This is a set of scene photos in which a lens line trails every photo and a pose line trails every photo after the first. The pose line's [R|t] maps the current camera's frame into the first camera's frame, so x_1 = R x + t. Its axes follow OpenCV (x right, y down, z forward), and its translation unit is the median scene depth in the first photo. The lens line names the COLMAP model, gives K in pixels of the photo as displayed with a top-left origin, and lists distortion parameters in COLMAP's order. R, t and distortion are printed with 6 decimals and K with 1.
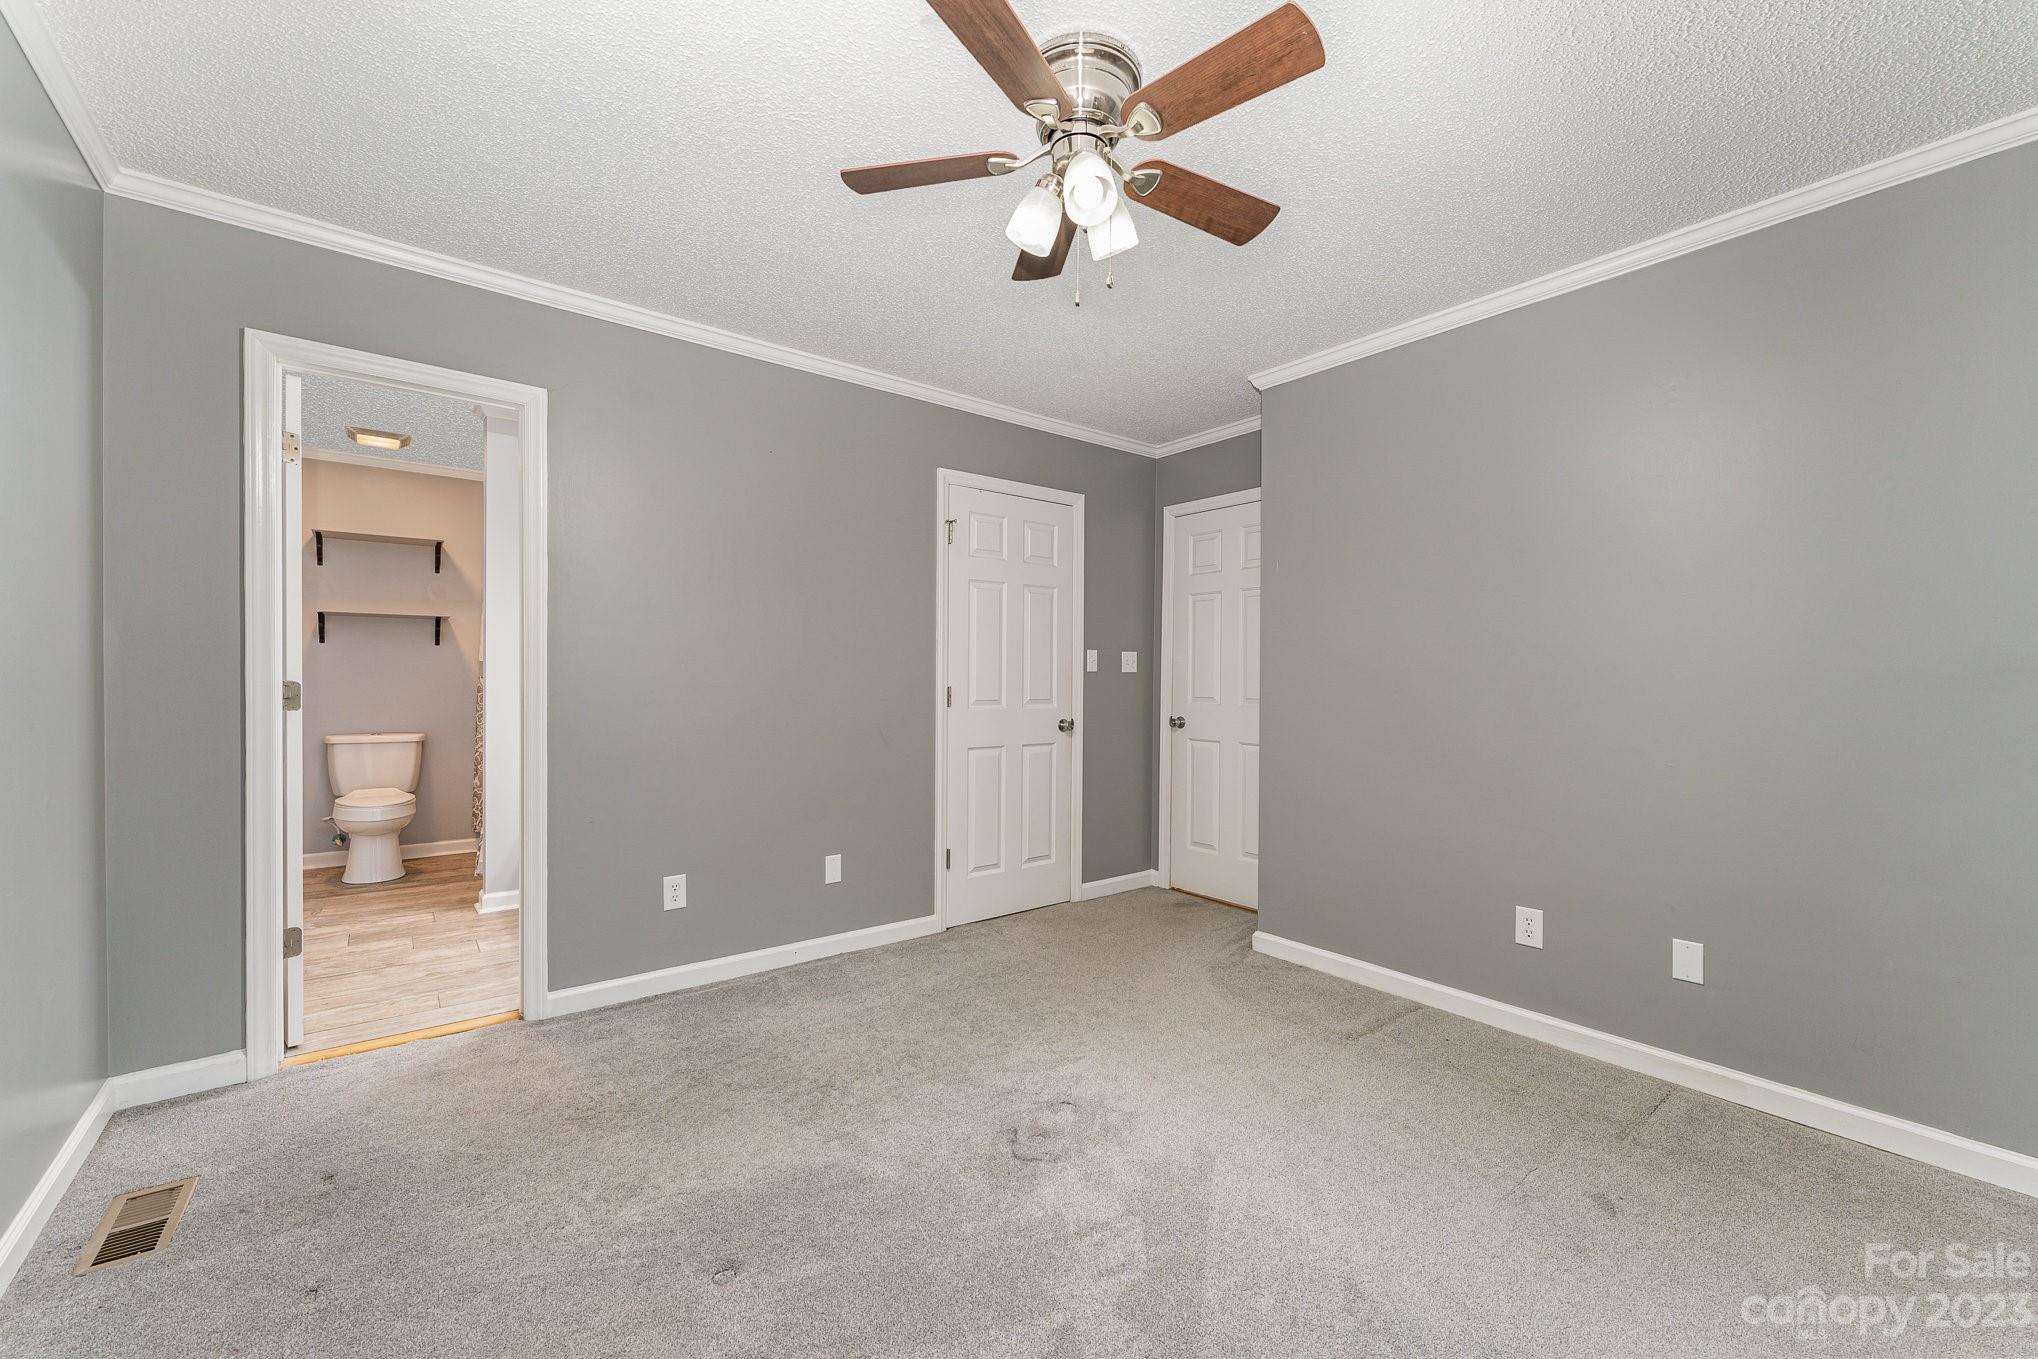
lens RADIAL K [[841.8, 0, 1013.2], [0, 841.8, 680.3], [0, 0, 1]] dist [0.000638, 0.000185]
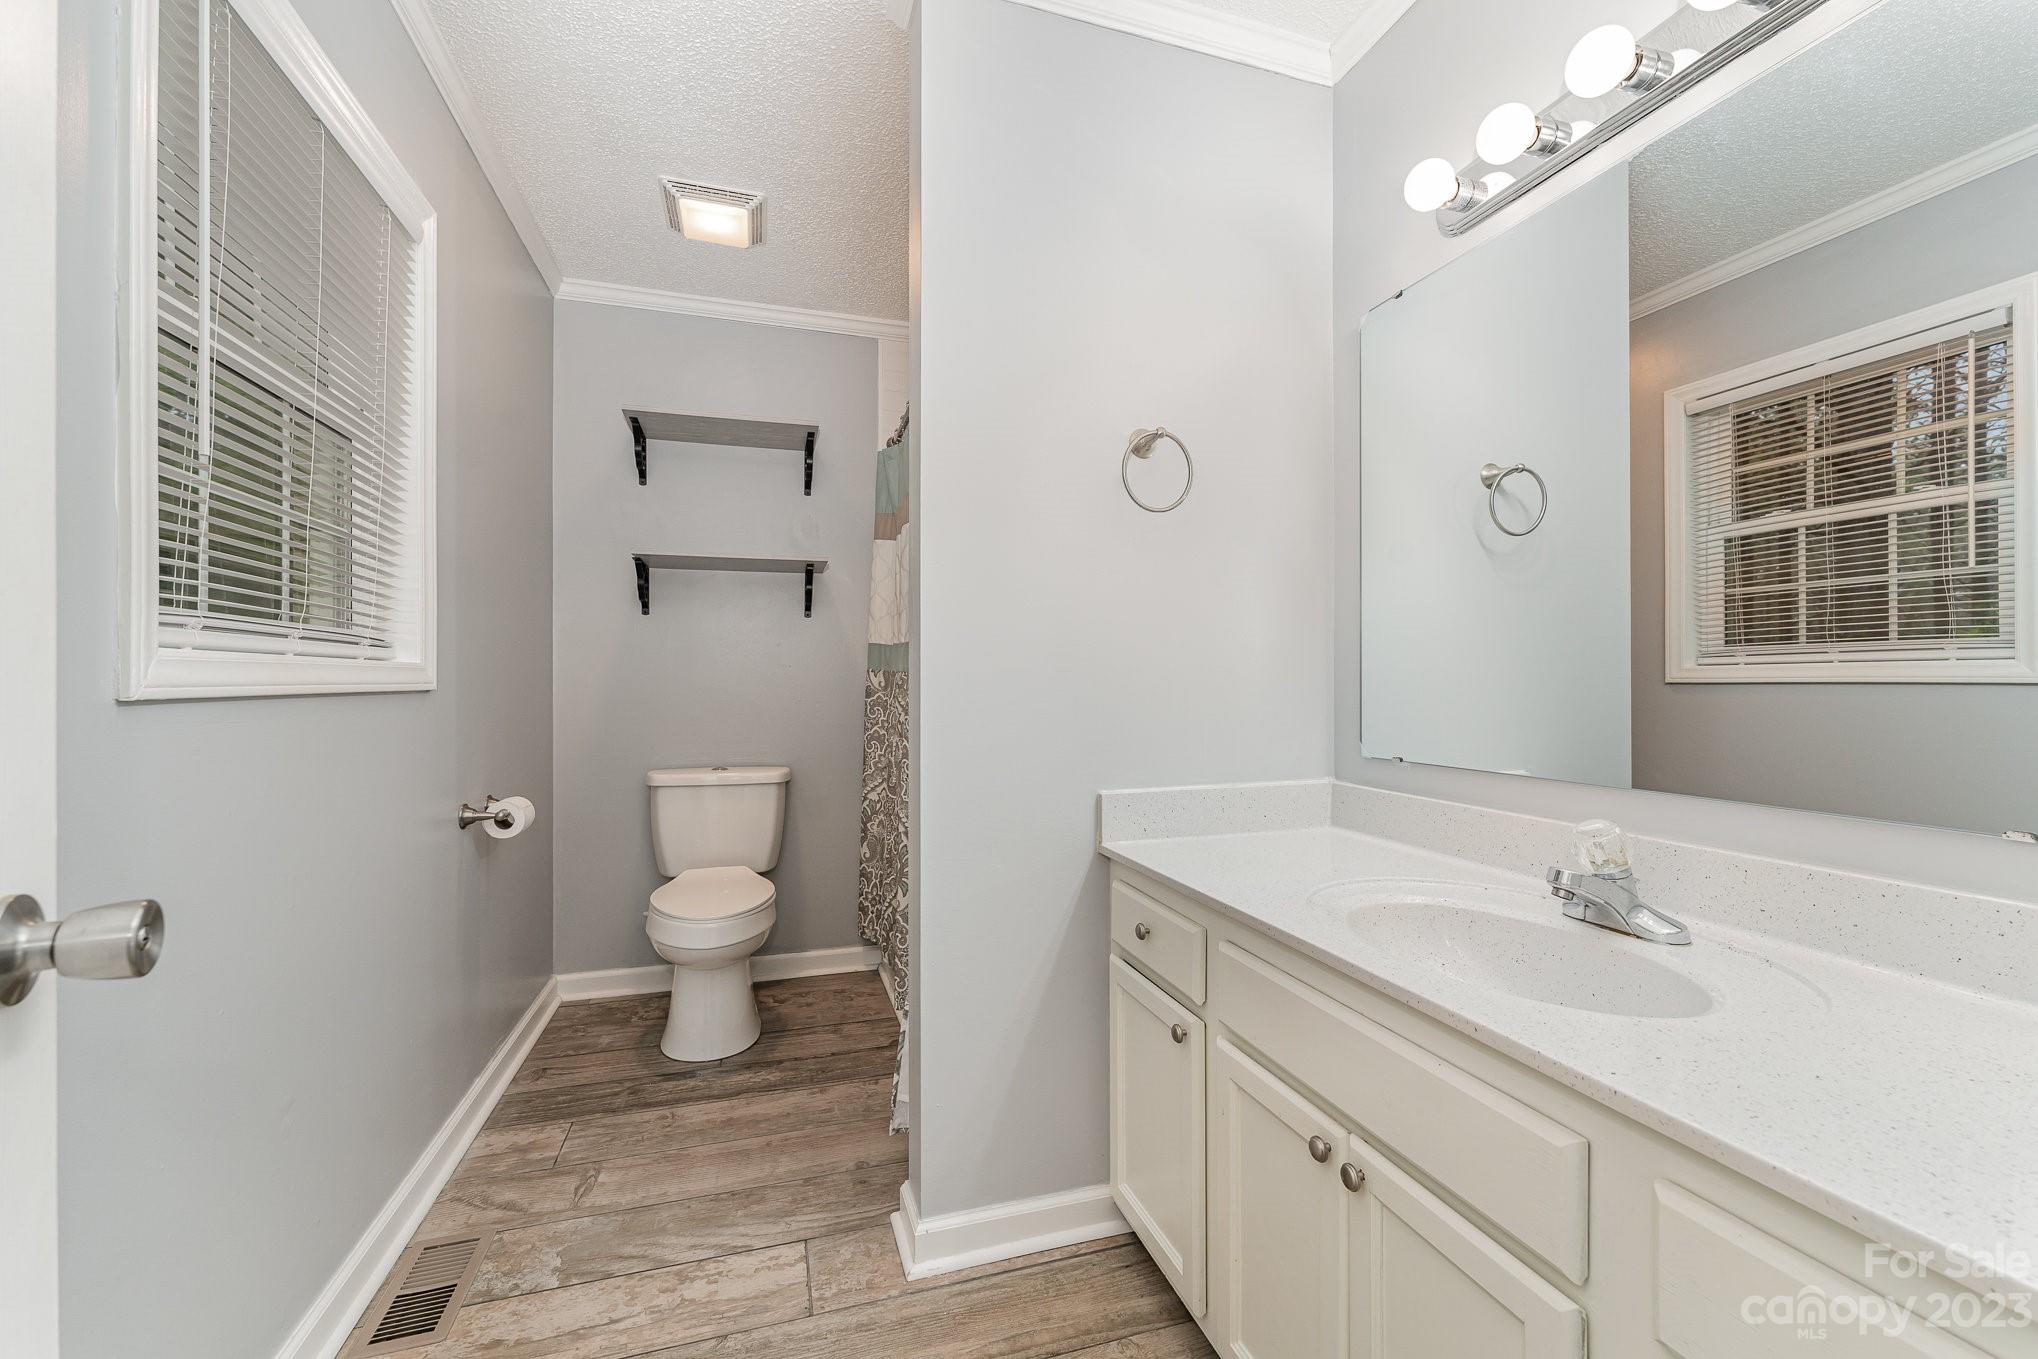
lens RADIAL K [[826.5, 0, 1001.0], [0, 826.5, 678.6], [0, 0, 1]] dist [0.001121, -0.000039]
pose [[0.936627, -0.020772, -0.349711, -0.370560], [0.008455, 0.999290, -0.036710, 0.023157], [0.350226, 0.031427, 0.936138, 0.528491]]
